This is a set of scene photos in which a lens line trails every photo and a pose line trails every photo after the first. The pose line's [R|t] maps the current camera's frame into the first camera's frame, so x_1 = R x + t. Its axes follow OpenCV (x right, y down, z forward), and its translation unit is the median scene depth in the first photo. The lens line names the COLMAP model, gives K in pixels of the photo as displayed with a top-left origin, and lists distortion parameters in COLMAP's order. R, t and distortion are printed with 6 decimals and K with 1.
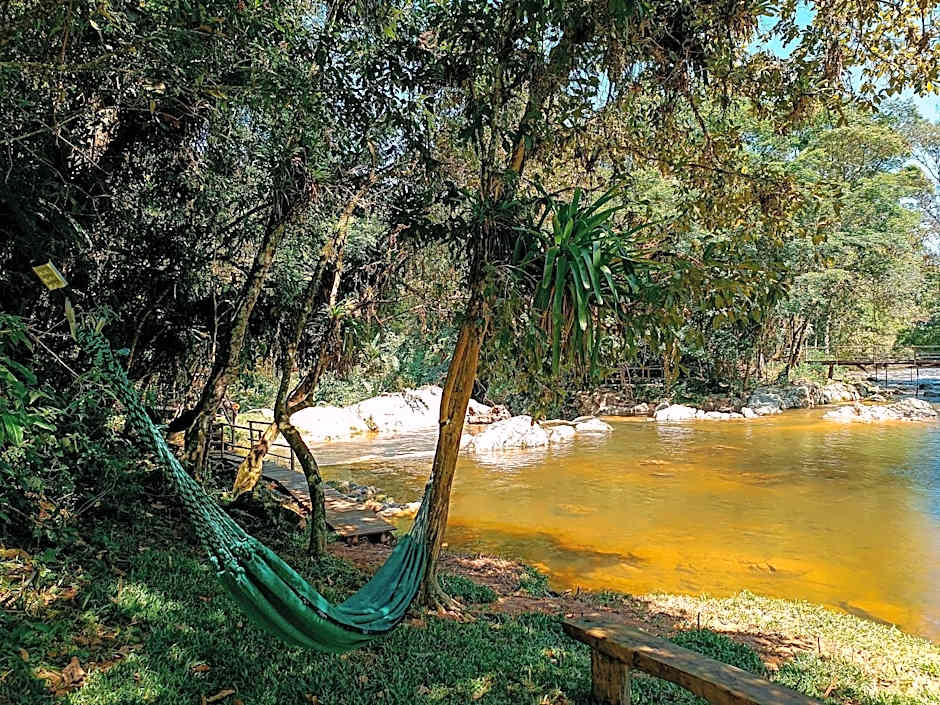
lens RADIAL K [[633.6, 0, 470.0], [0, 633.6, 352.5], [0, 0, 1]] dist [0.137893, -0.000489]
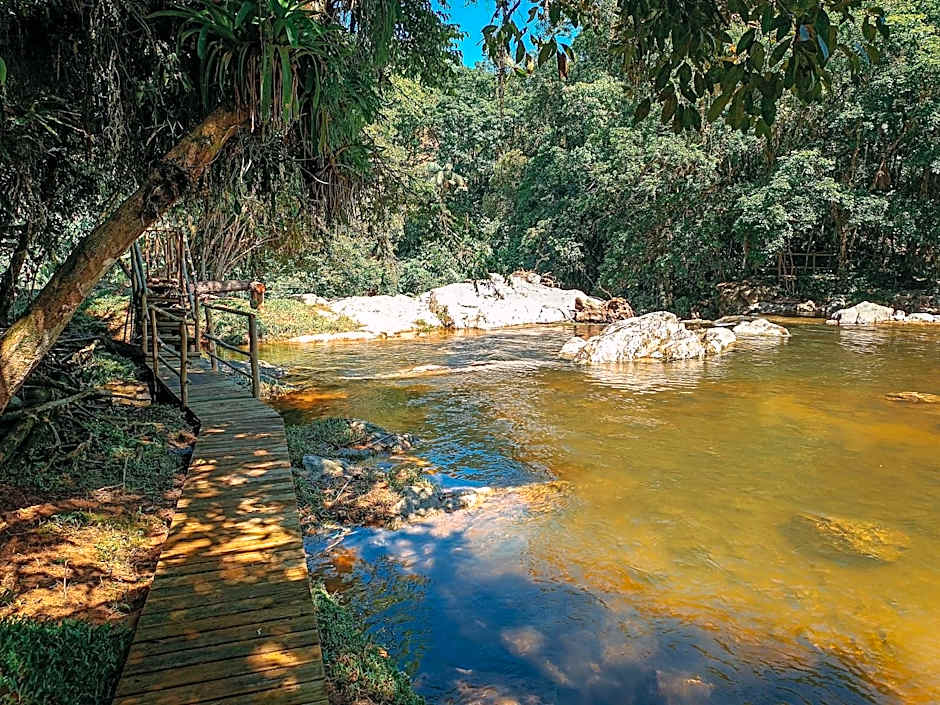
lens RADIAL K [[657.6, 0, 470.0], [0, 657.6, 352.5], [0, 0, 1]] dist [-0.004199, -0.003565]
pose [[0.988675, 0.035556, -0.145803, -0.010325], [-0.011827, 0.986967, 0.160490, 0.025220], [0.149609, -0.156948, 0.976209, 0.220440]]
